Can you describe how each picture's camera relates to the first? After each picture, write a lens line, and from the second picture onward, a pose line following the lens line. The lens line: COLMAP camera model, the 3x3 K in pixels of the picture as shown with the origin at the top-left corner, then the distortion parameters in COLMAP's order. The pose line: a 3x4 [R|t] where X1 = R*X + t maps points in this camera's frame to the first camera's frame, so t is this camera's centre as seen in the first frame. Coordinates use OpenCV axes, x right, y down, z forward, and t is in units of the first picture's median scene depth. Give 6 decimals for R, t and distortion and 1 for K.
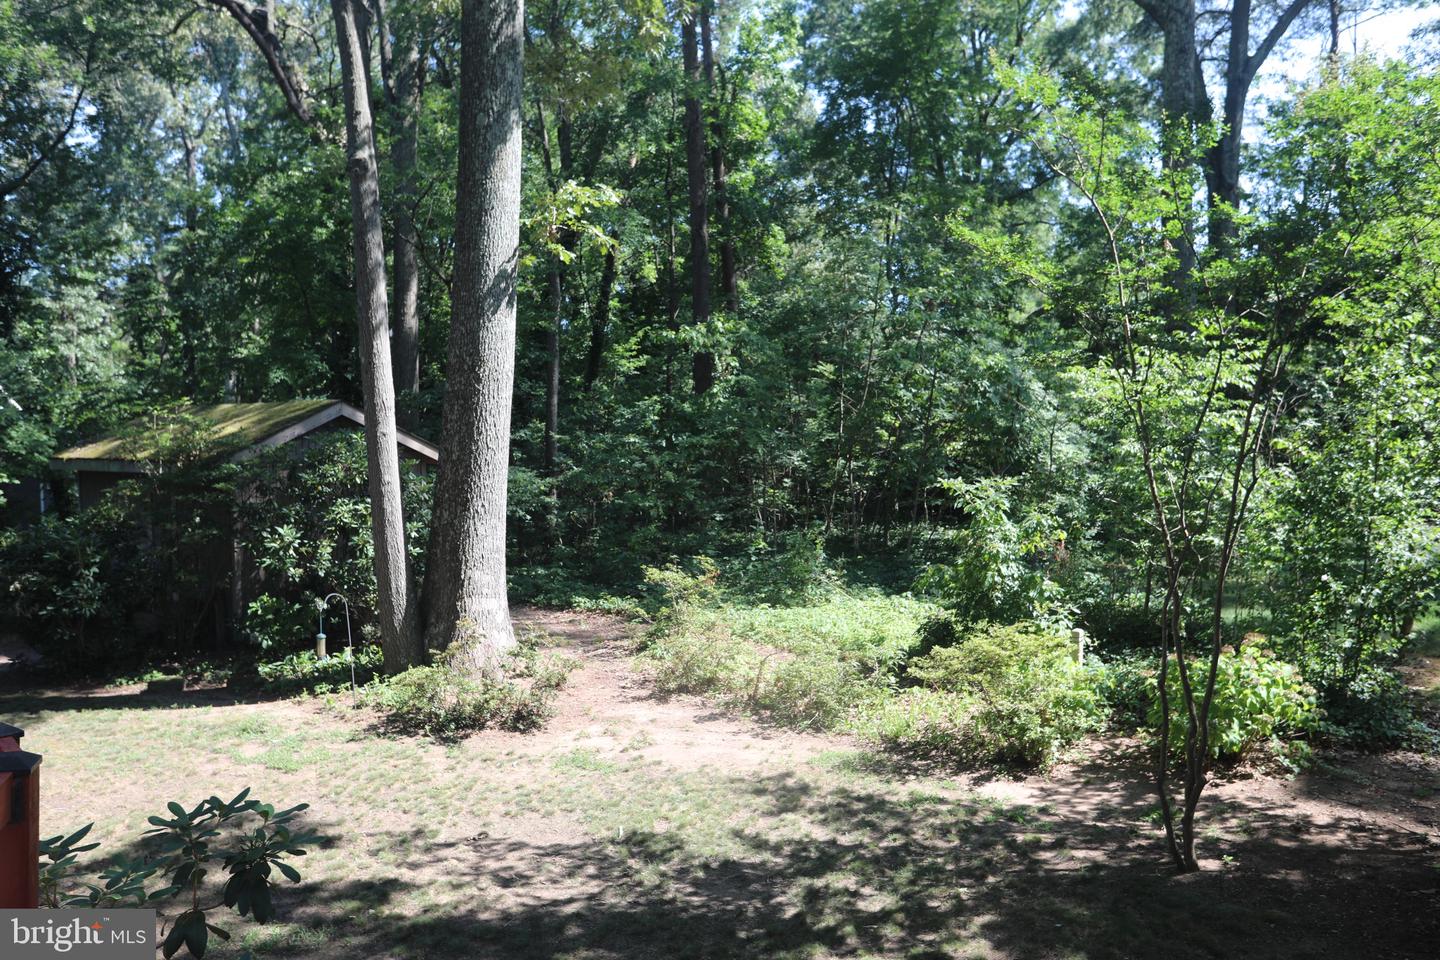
lens RADIAL K [[1234.0, 0, 720.0], [0, 1234.0, 480.0], [0, 0, 1]] dist [0.007444, 0.018854]
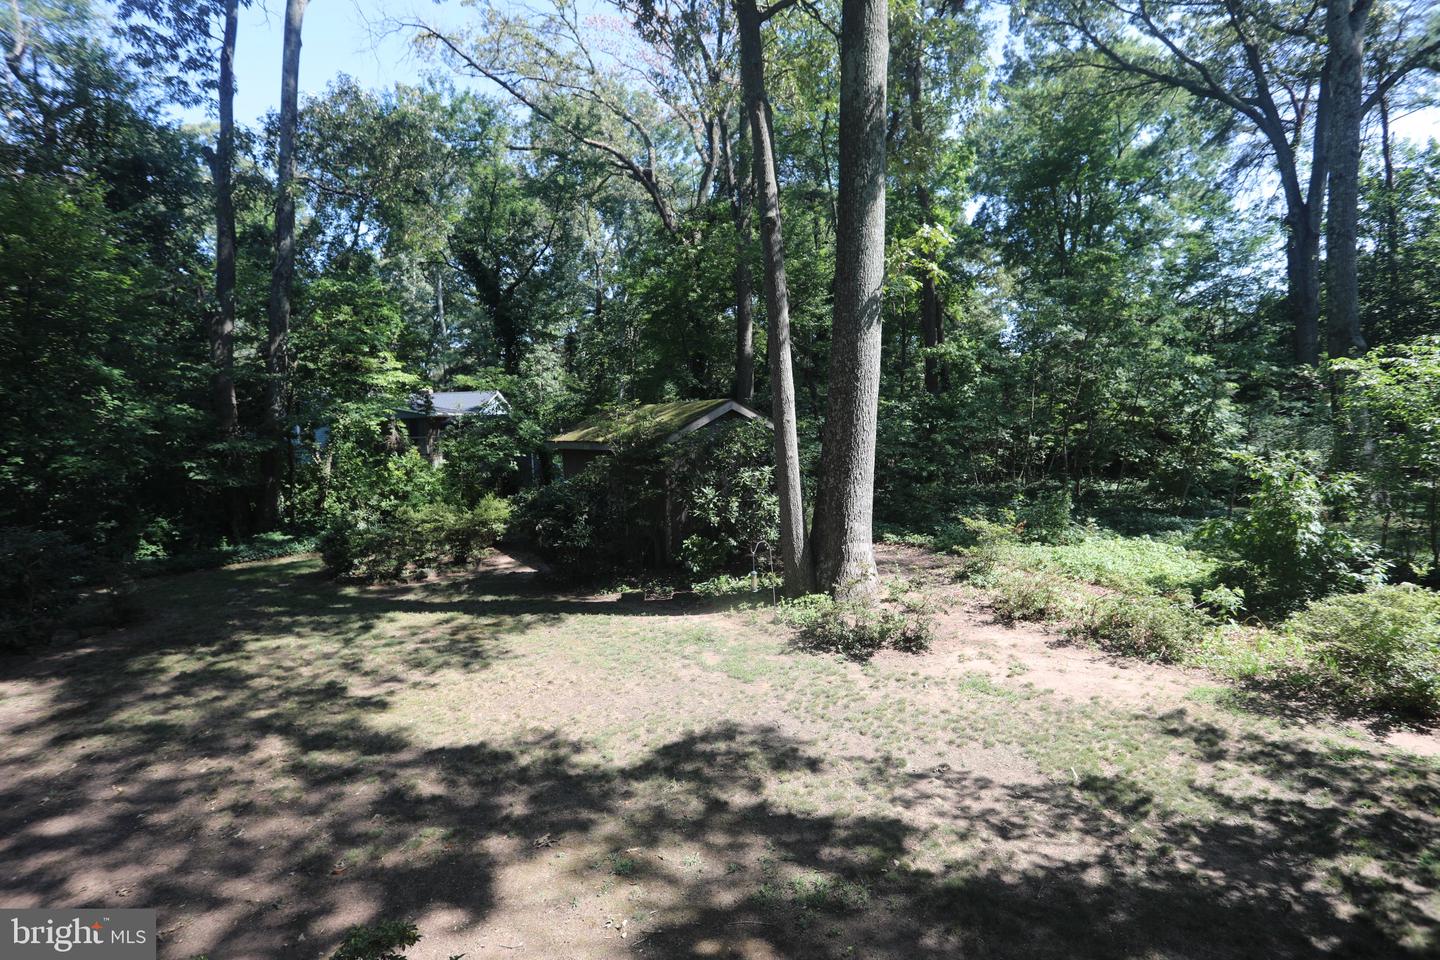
lens RADIAL K [[687.9, 0, 715.4], [0, 687.9, 474.3], [0, 0, 1]] dist [-0.055330, 0.020596]
pose [[0.976653, -0.001529, -0.214817, -0.189033], [0.009715, 0.999266, 0.037056, -0.007705], [0.214603, -0.038278, 0.975951, 0.248095]]
